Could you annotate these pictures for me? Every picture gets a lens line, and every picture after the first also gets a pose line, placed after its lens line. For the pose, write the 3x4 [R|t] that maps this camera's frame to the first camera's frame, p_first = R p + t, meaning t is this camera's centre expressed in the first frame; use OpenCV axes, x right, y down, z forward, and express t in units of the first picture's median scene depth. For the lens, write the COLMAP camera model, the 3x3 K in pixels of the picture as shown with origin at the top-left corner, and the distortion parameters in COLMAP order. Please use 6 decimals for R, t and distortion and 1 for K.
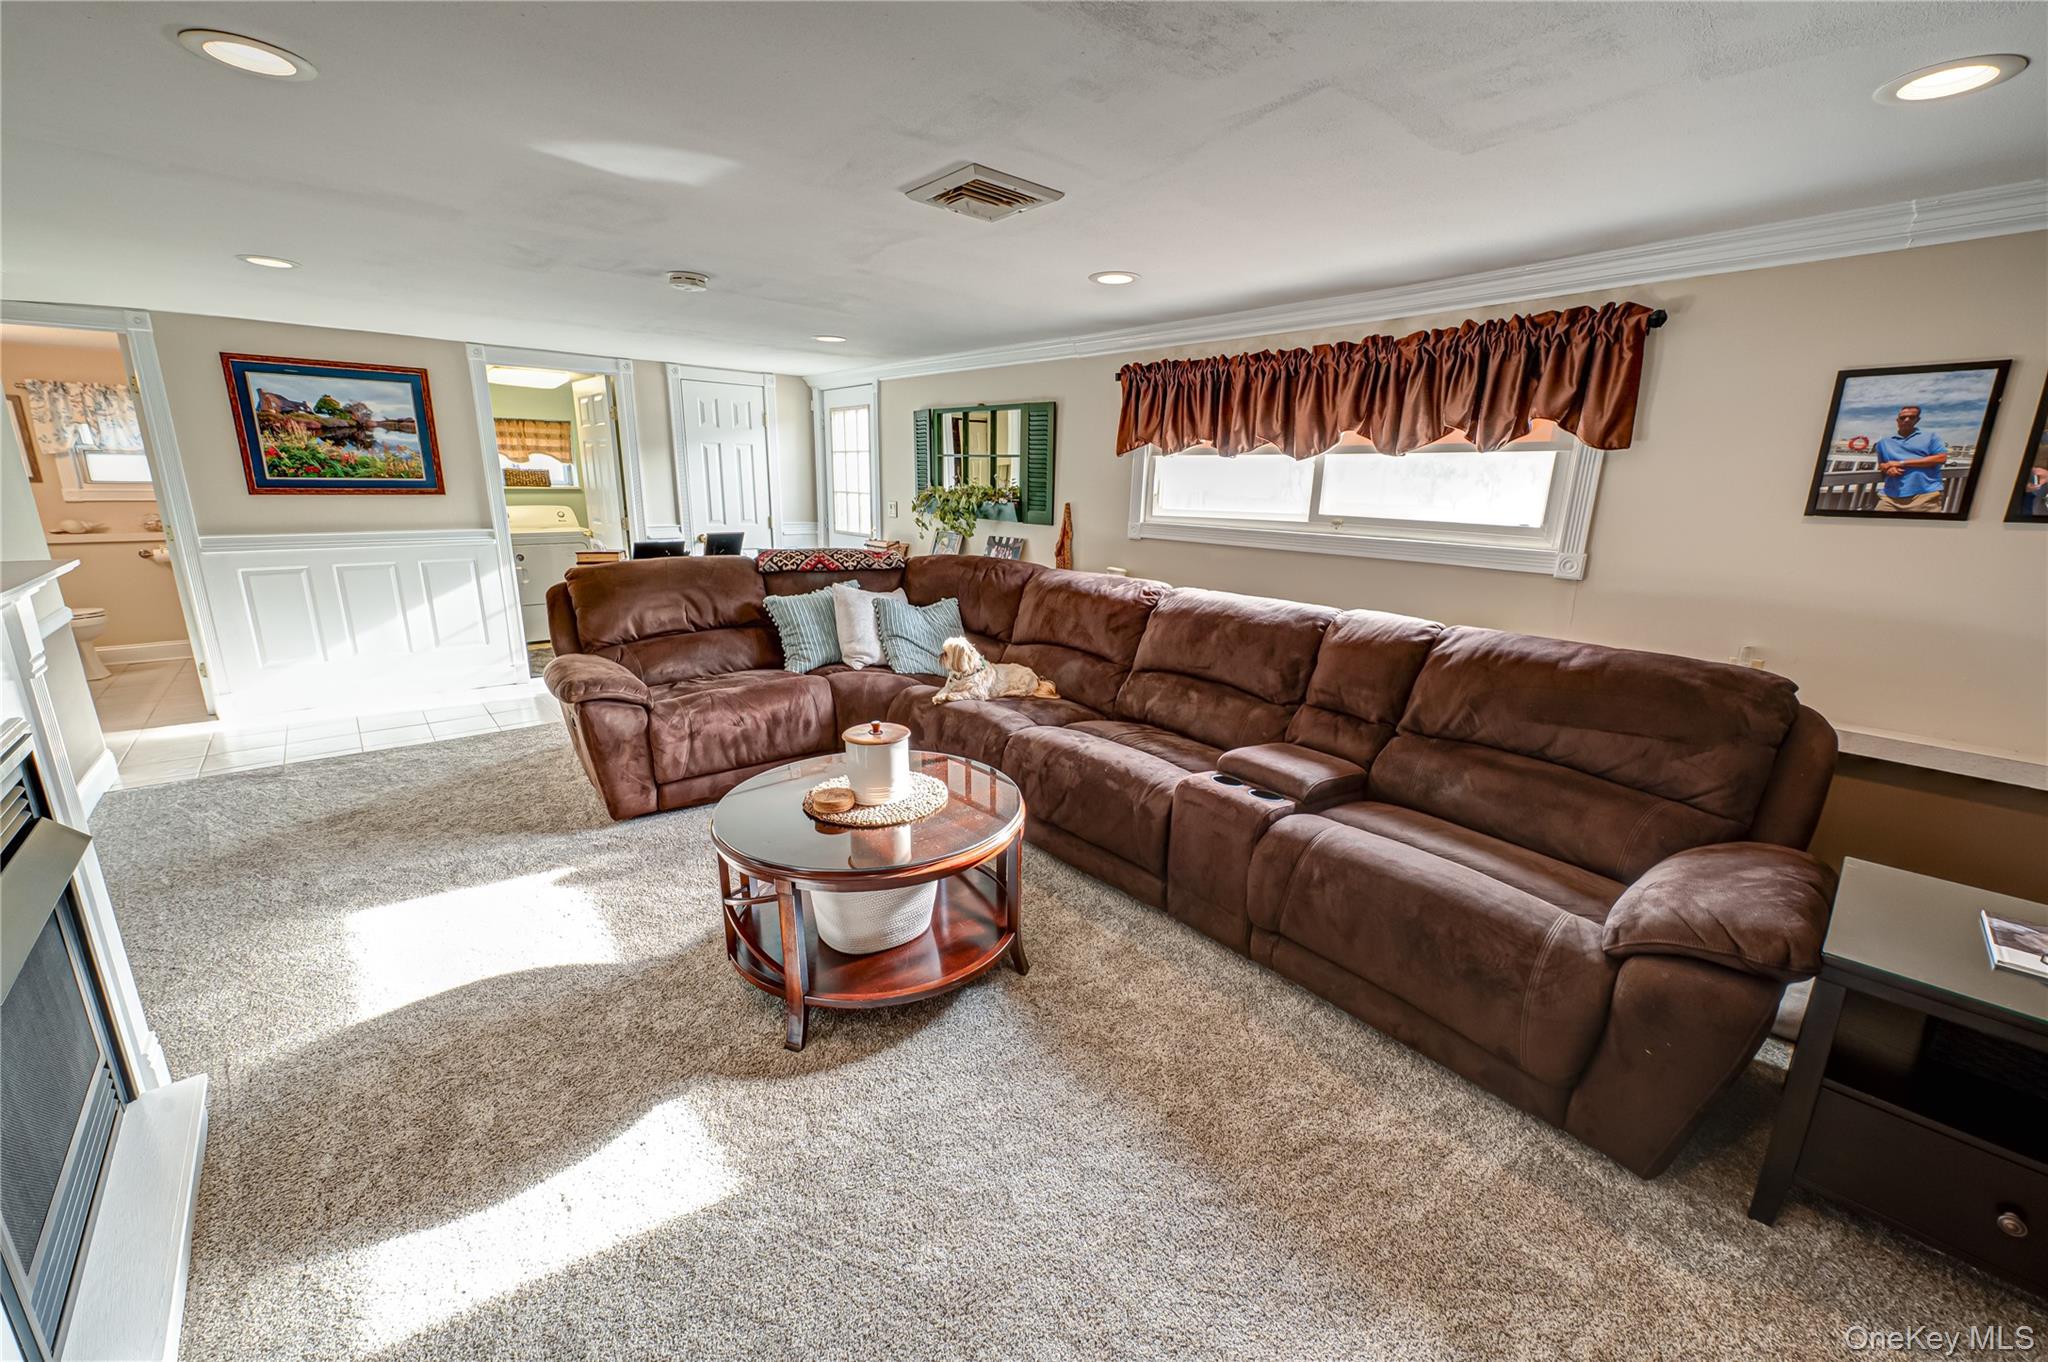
lens RADIAL K [[802.4, 0, 1026.5], [0, 802.4, 676.9], [0, 0, 1]] dist [-0.002345, -0.001123]
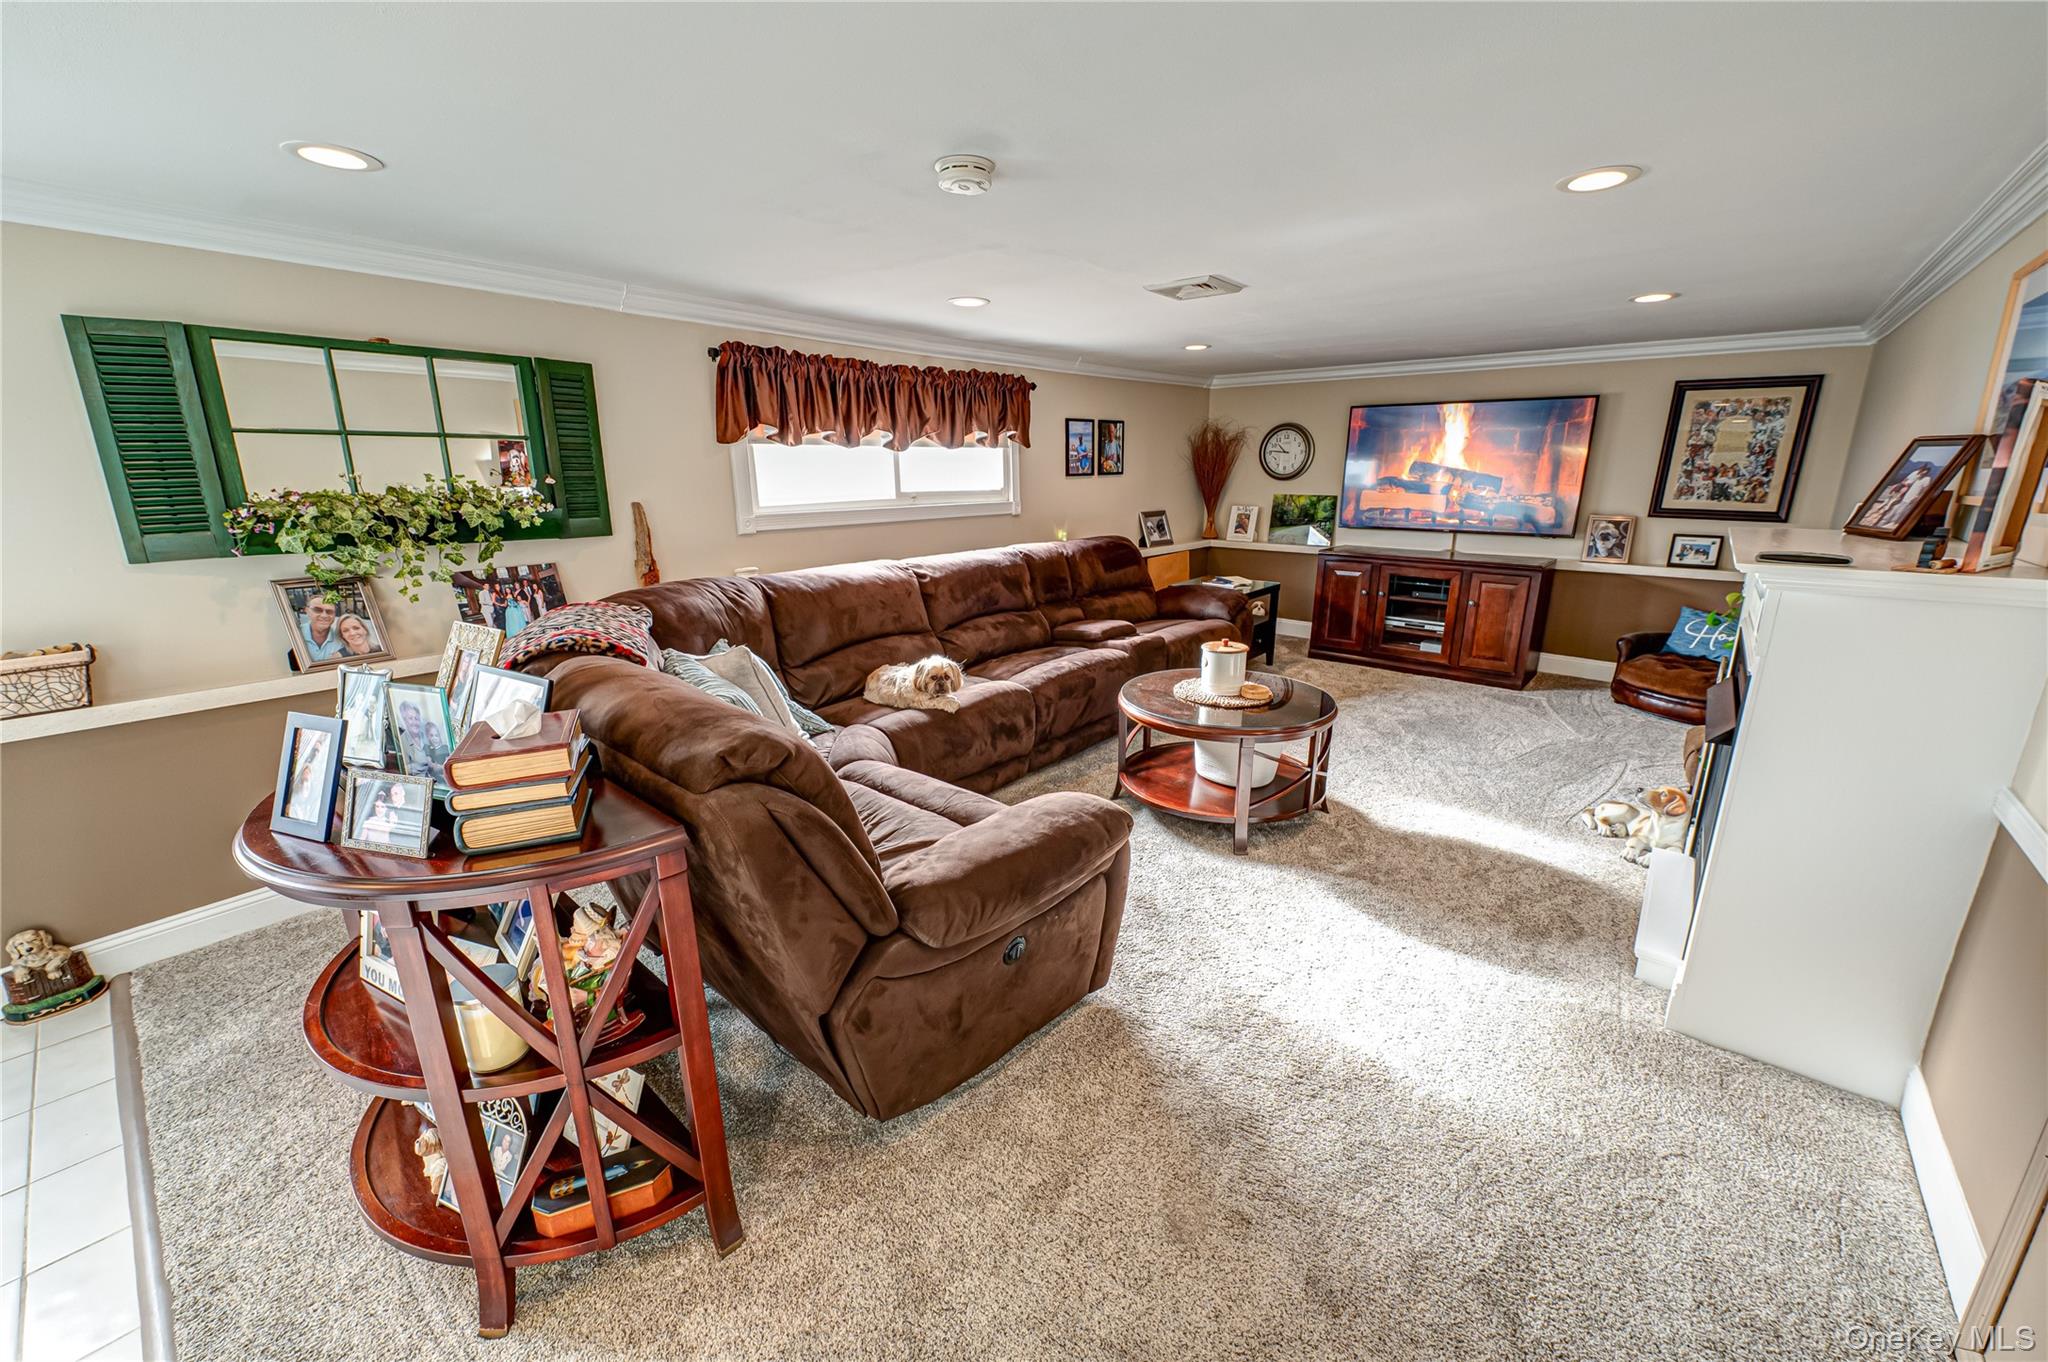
lens RADIAL K [[802.4, 0, 1019.5], [0, 802.4, 676.3], [0, 0, 1]] dist [-0.002345, -0.001123]
pose [[-0.140375, -0.269503, 0.952713, -1.141656], [0.239438, 0.924440, 0.296784, -0.298901], [-0.960710, 0.269776, -0.065239, 1.094100]]
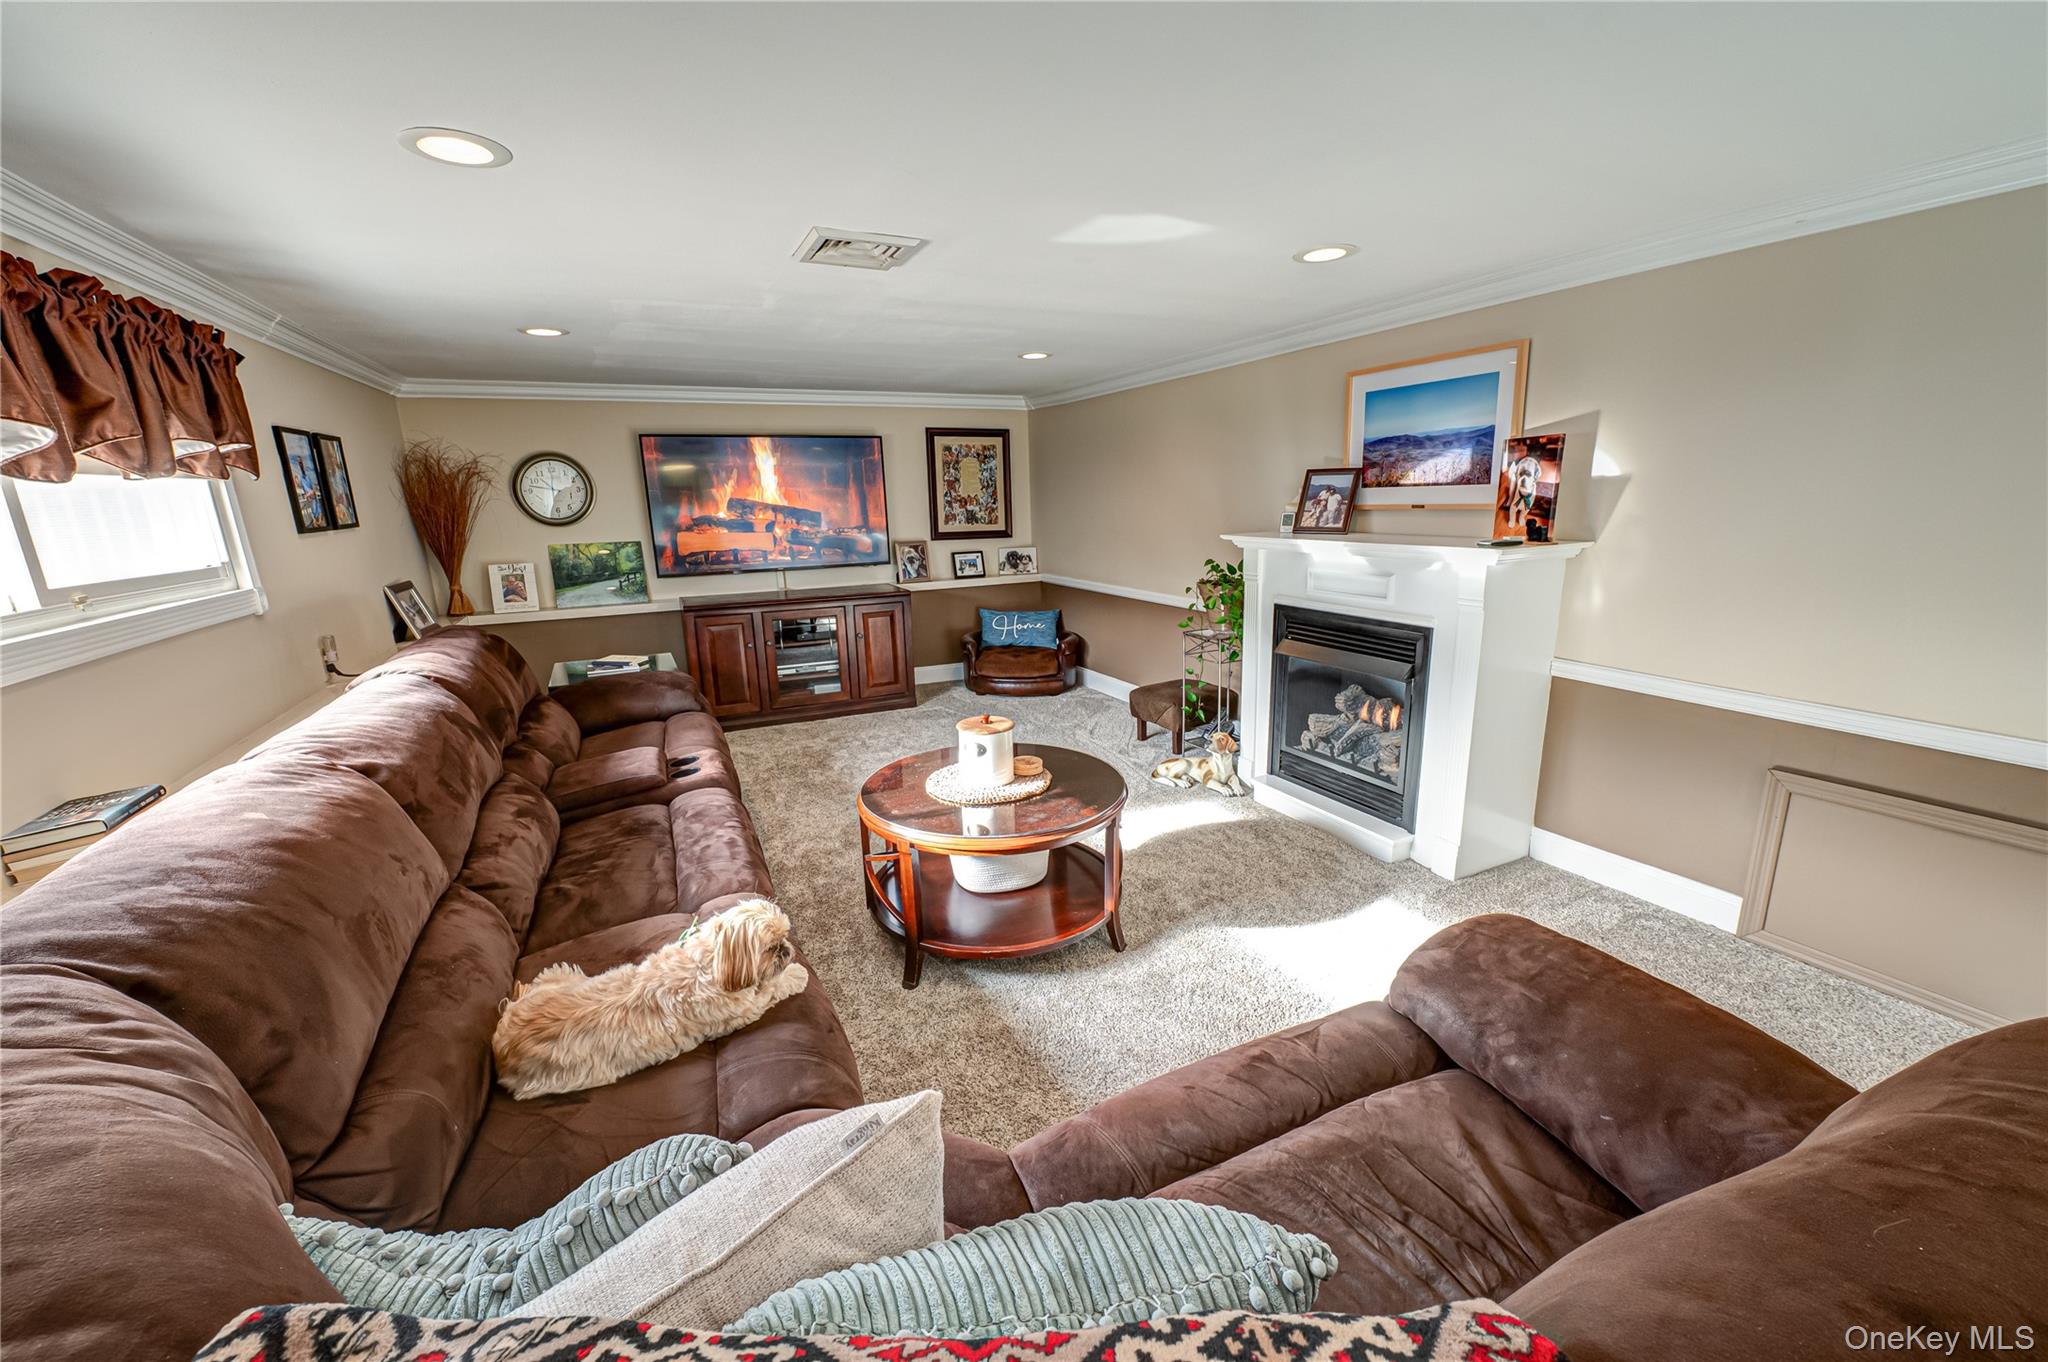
lens RADIAL K [[802.4, 0, 1031.7], [0, 802.4, 693.5], [0, 0, 1]] dist [-0.002345, -0.001123]
pose [[-0.961236, -0.060973, 0.268900, -0.413798], [0.074115, 0.882213, 0.464981, -0.371290], [-0.265579, 0.466886, -0.843496, 1.438313]]
